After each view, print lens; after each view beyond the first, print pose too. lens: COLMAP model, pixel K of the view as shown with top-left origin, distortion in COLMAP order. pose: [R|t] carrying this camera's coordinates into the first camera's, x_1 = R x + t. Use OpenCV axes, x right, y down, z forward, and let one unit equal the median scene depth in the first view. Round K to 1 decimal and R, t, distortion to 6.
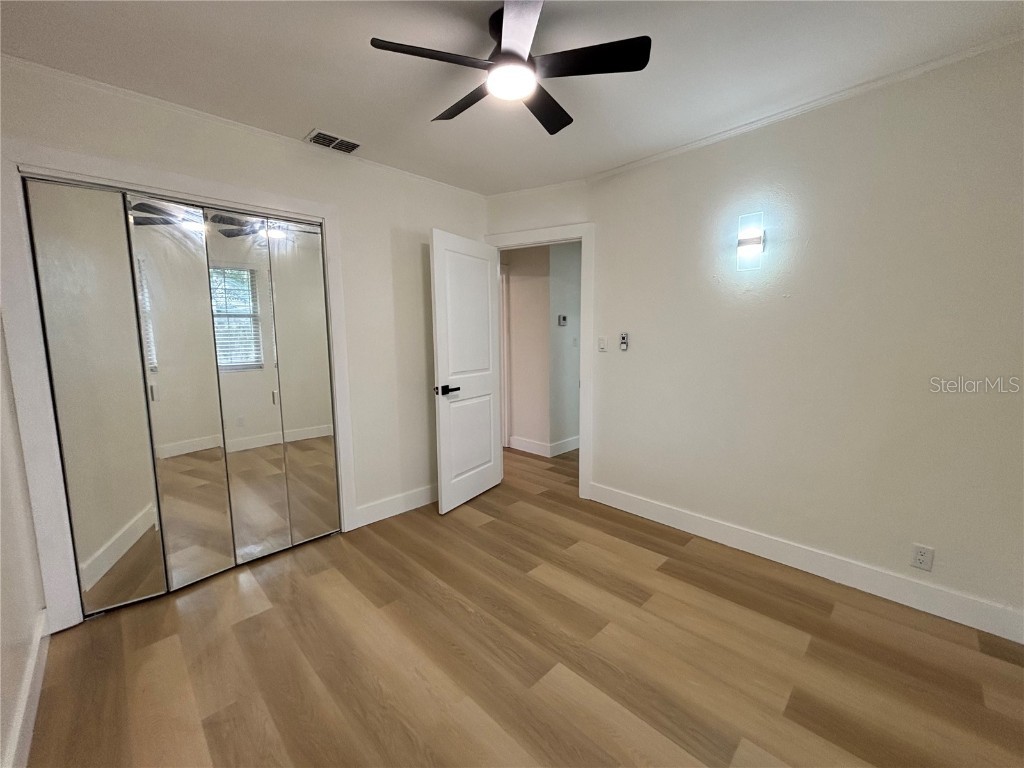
lens RADIAL K [[411.0, 0, 510.0], [0, 411.0, 384.7], [0, 0, 1]] dist [-0.001059, 0.000442]
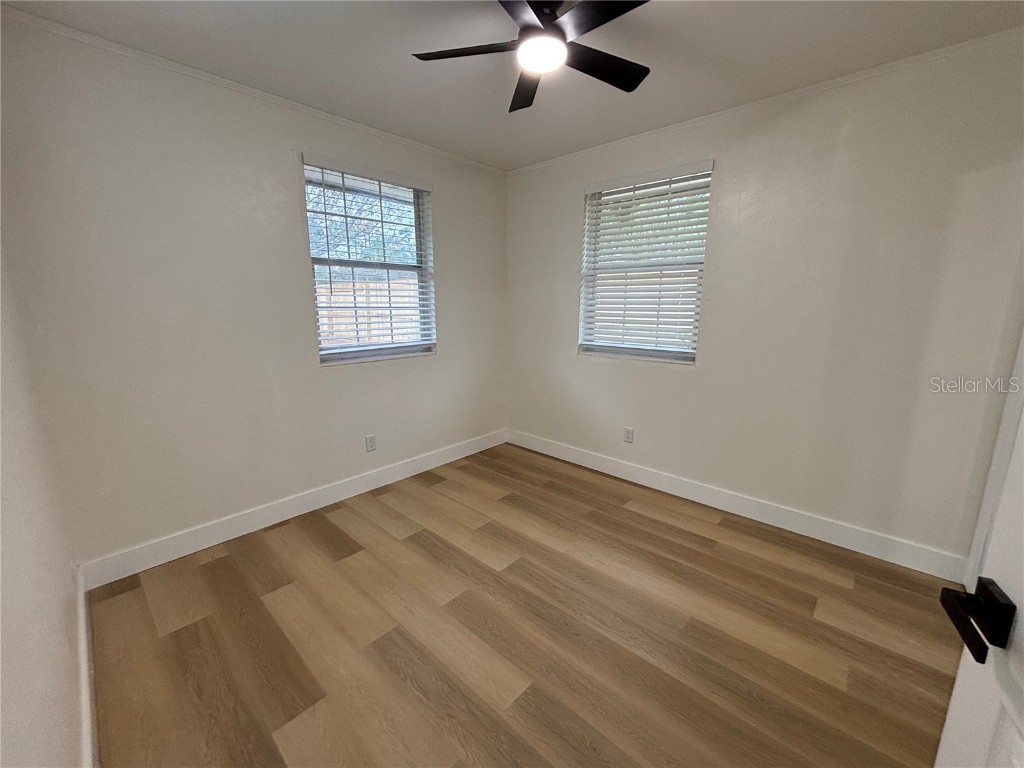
lens RADIAL K [[411.0, 0, 509.6], [0, 411.0, 383.5], [0, 0, 1]] dist [-0.001059, 0.000442]
pose [[-0.998815, 0.026948, -0.040536, 0.106603], [0.012844, 0.949168, 0.314507, -0.237393], [0.046950, 0.313614, -0.948389, 1.749905]]
